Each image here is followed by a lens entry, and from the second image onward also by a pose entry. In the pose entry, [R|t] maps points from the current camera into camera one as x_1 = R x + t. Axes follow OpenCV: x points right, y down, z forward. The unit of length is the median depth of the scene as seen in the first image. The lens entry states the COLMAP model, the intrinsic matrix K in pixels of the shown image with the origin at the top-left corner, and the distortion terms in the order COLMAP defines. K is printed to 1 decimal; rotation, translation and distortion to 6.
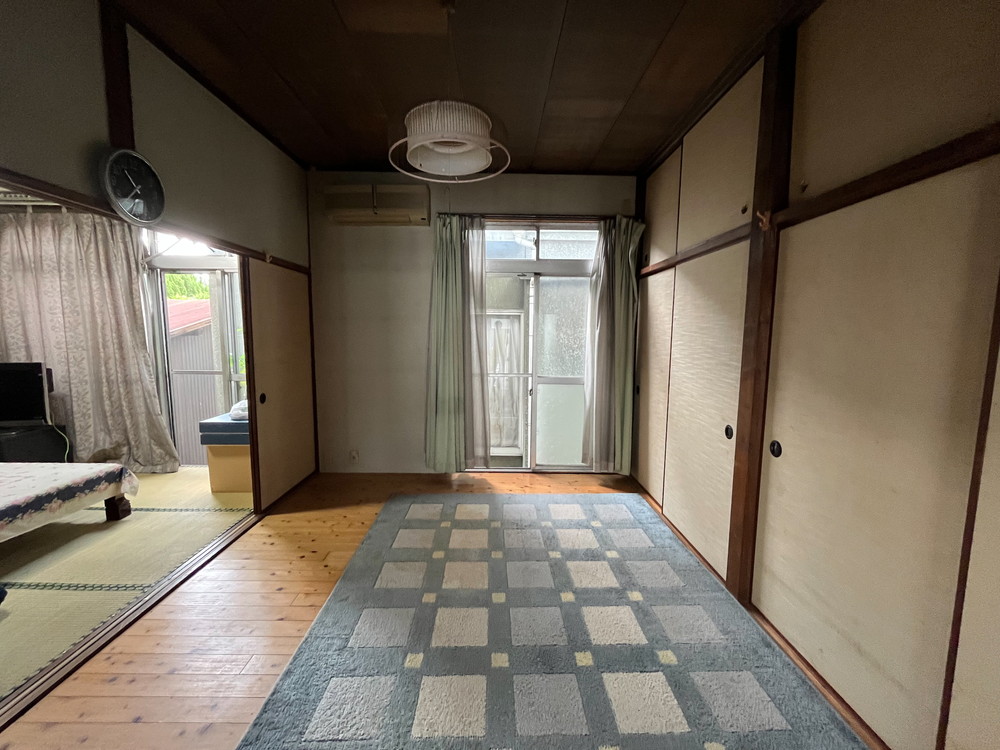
lens RADIAL K [[404.2, 0, 499.6], [0, 404.2, 376.7], [0, 0, 1]] dist [-0.004131, -0.000037]
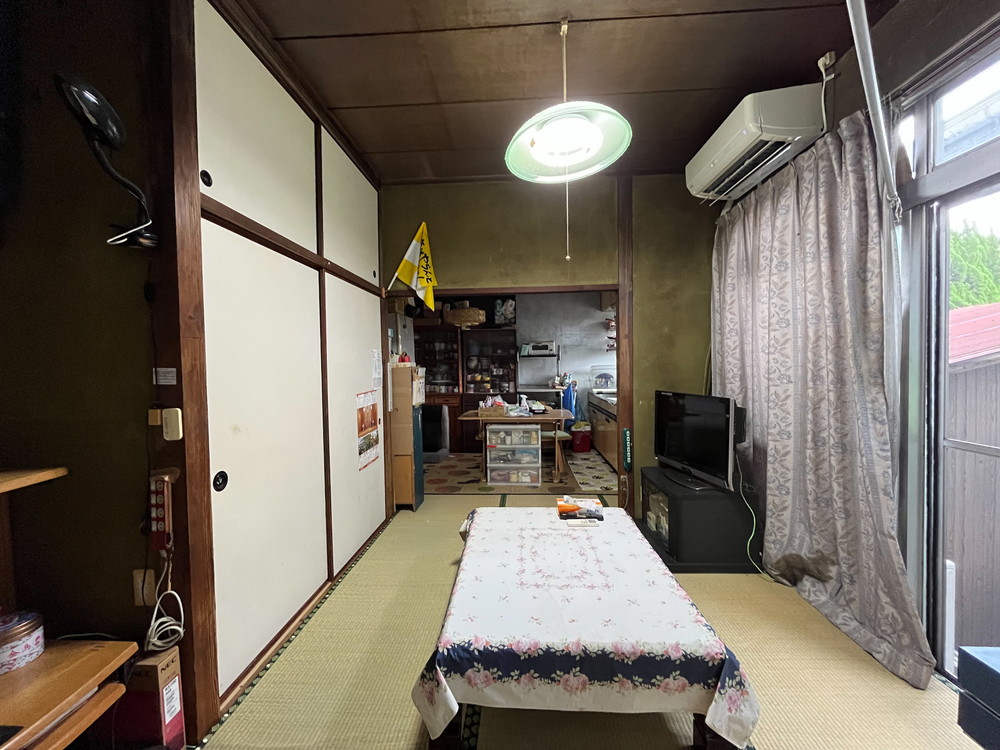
lens RADIAL K [[404.2, 0, 497.7], [0, 404.2, 376.1], [0, 0, 1]] dist [-0.004131, -0.000037]
pose [[-0.072675, 0.021861, -0.997116, -0.390969], [-0.090473, 0.995493, 0.028420, -0.053341], [0.993244, 0.092278, -0.070370, 0.601640]]
